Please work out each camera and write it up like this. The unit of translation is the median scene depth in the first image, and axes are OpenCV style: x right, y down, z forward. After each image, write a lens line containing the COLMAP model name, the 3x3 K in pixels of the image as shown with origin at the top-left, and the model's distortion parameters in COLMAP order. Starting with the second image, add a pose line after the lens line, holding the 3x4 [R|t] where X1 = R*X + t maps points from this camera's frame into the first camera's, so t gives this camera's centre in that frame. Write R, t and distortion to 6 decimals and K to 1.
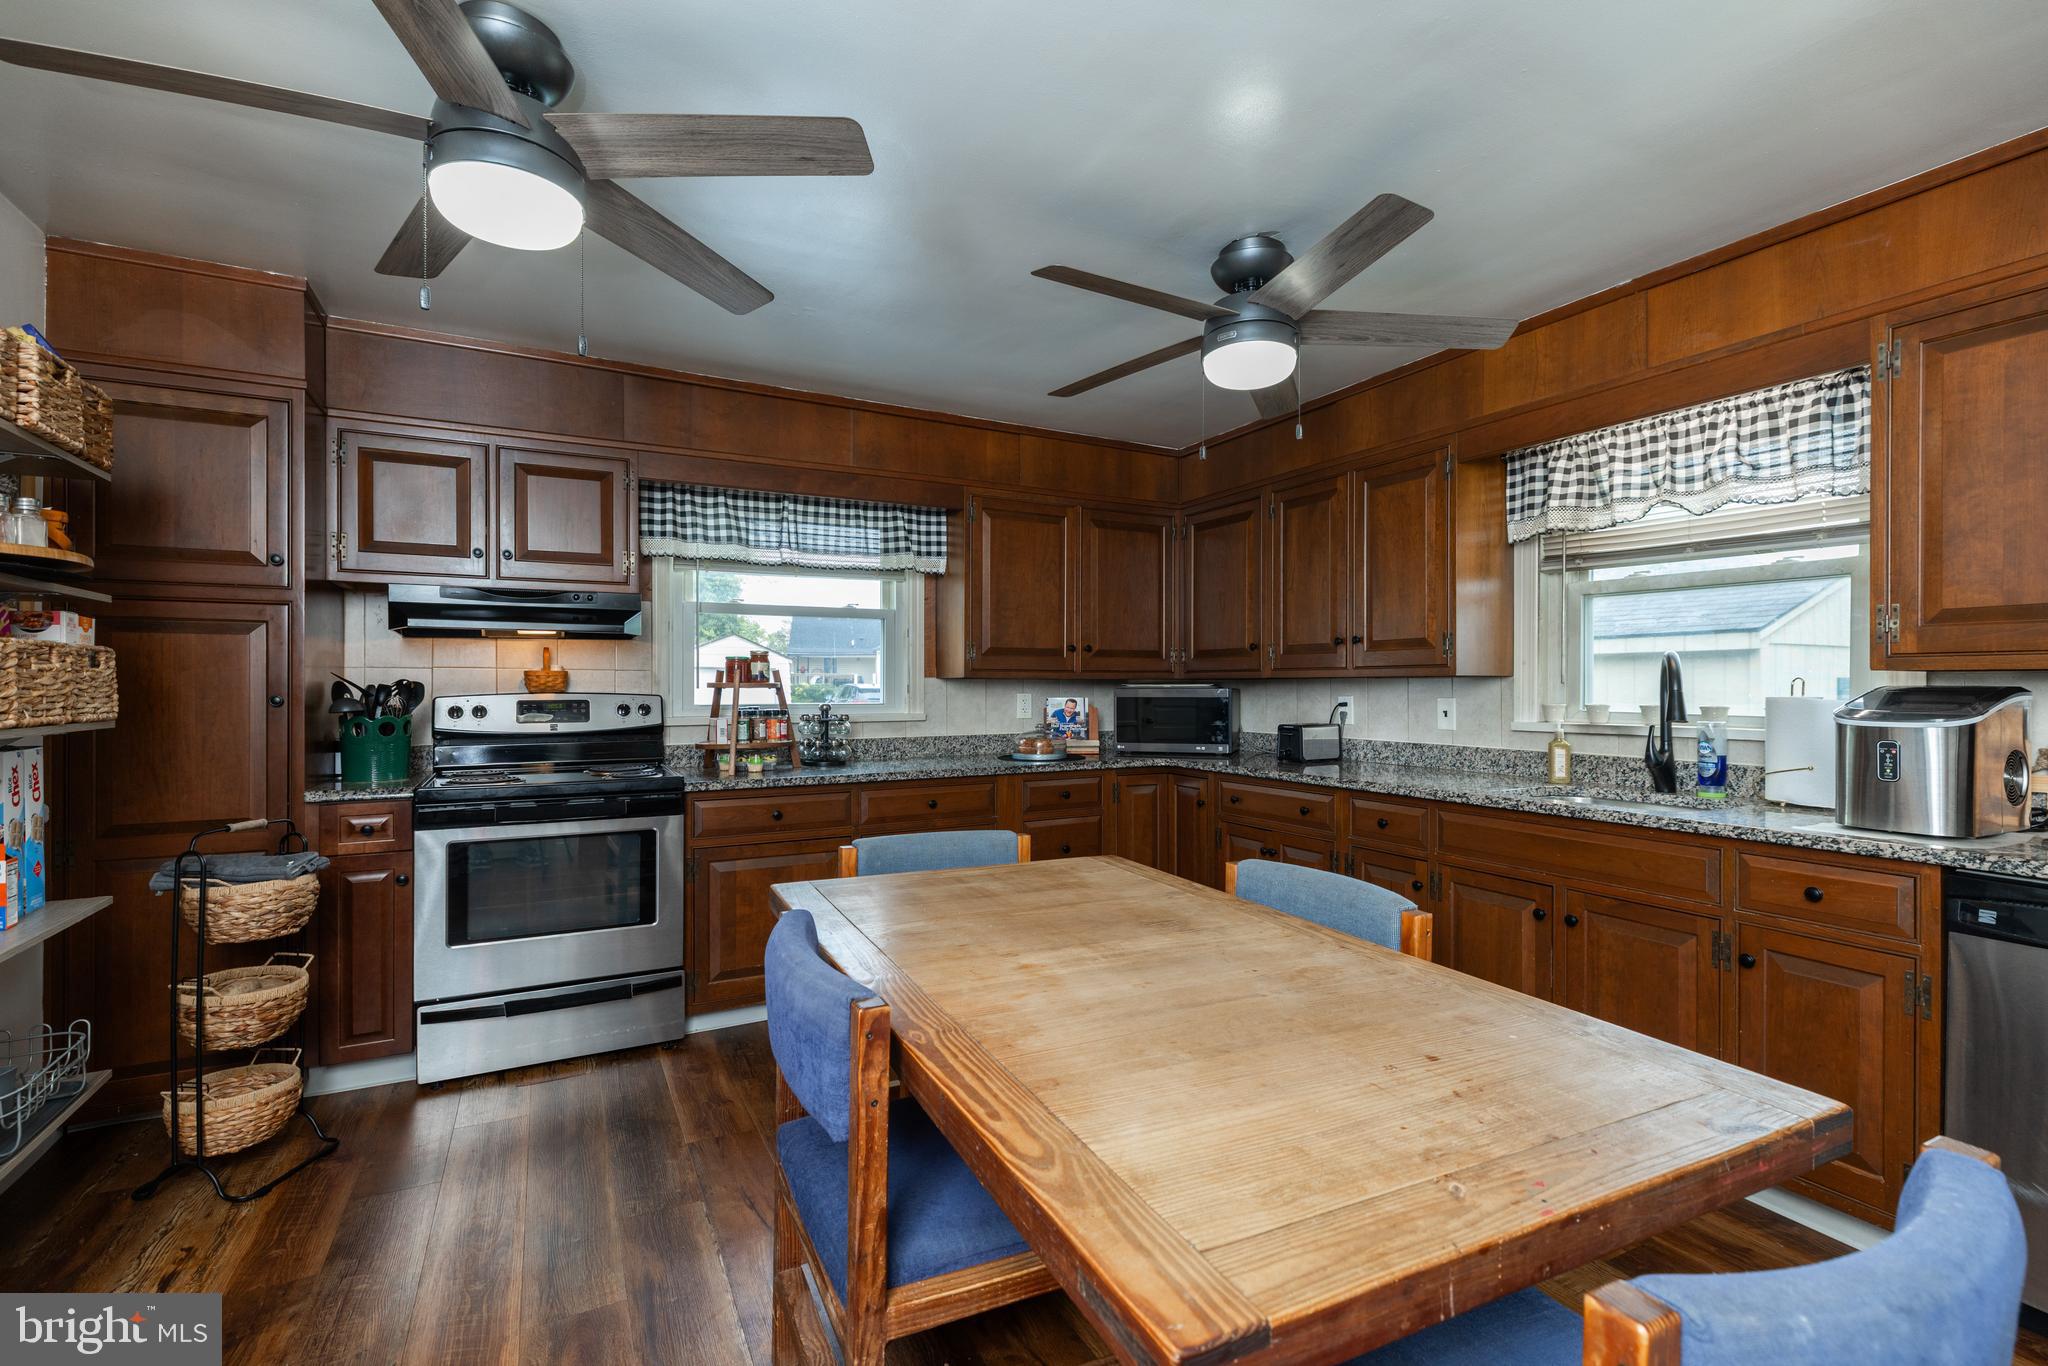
lens RADIAL K [[919.6, 0, 1014.3], [0, 919.6, 686.2], [0, 0, 1]] dist [0.004527, 0.000500]
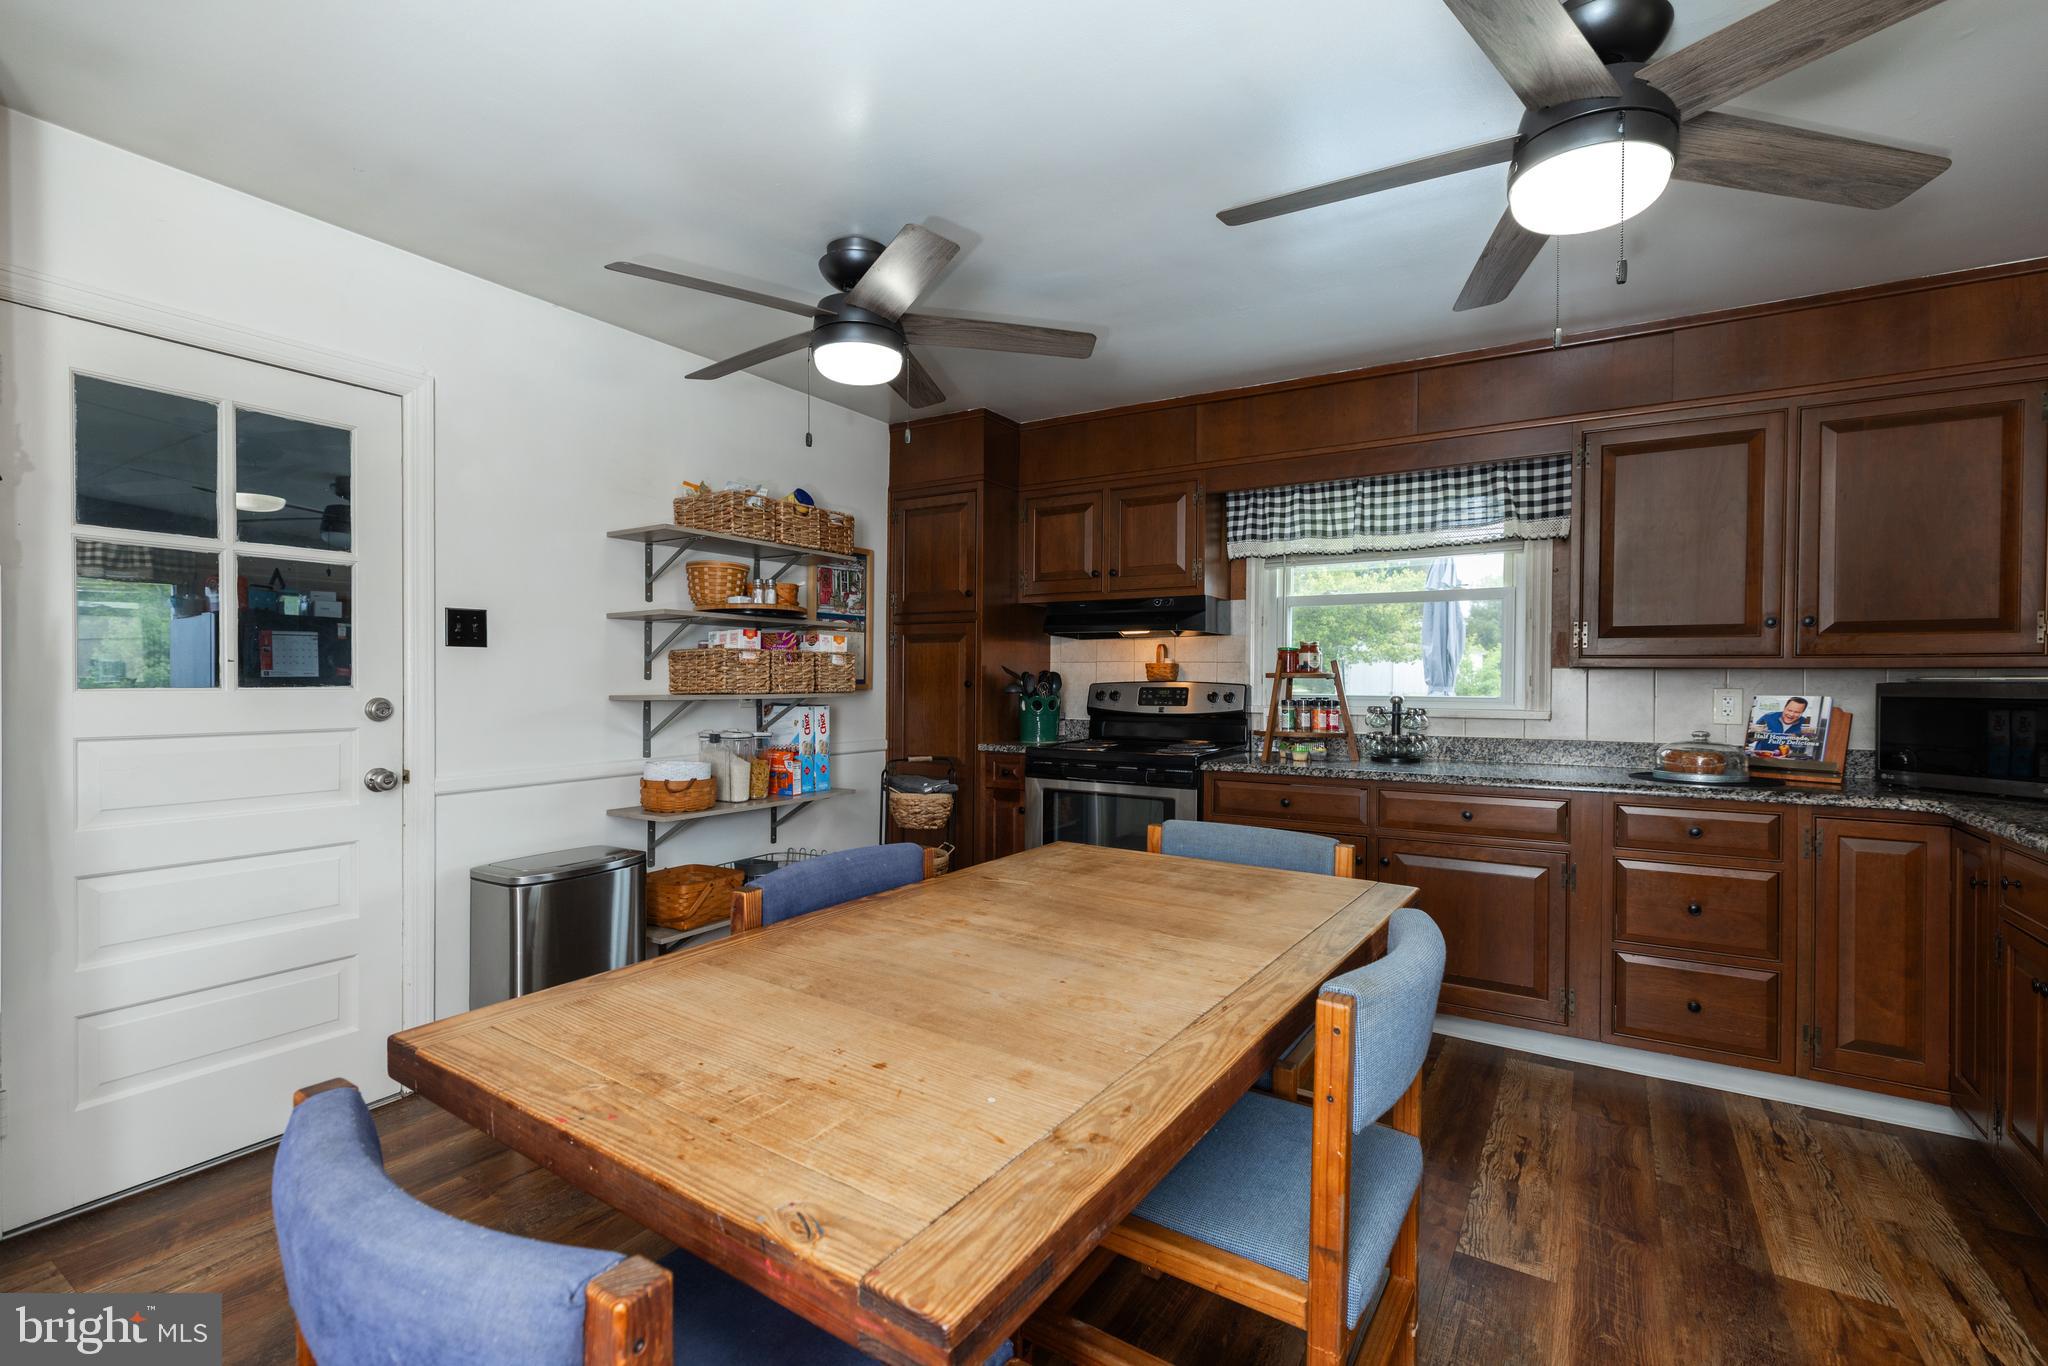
lens RADIAL K [[919.6, 0, 1016.7], [0, 919.6, 680.5], [0, 0, 1]] dist [0.004527, 0.000500]
pose [[0.504669, 0.005843, -0.863293, 0.431871], [-0.006299, 0.999975, 0.003086, 0.003380], [0.863290, 0.003880, 0.504694, 0.211170]]
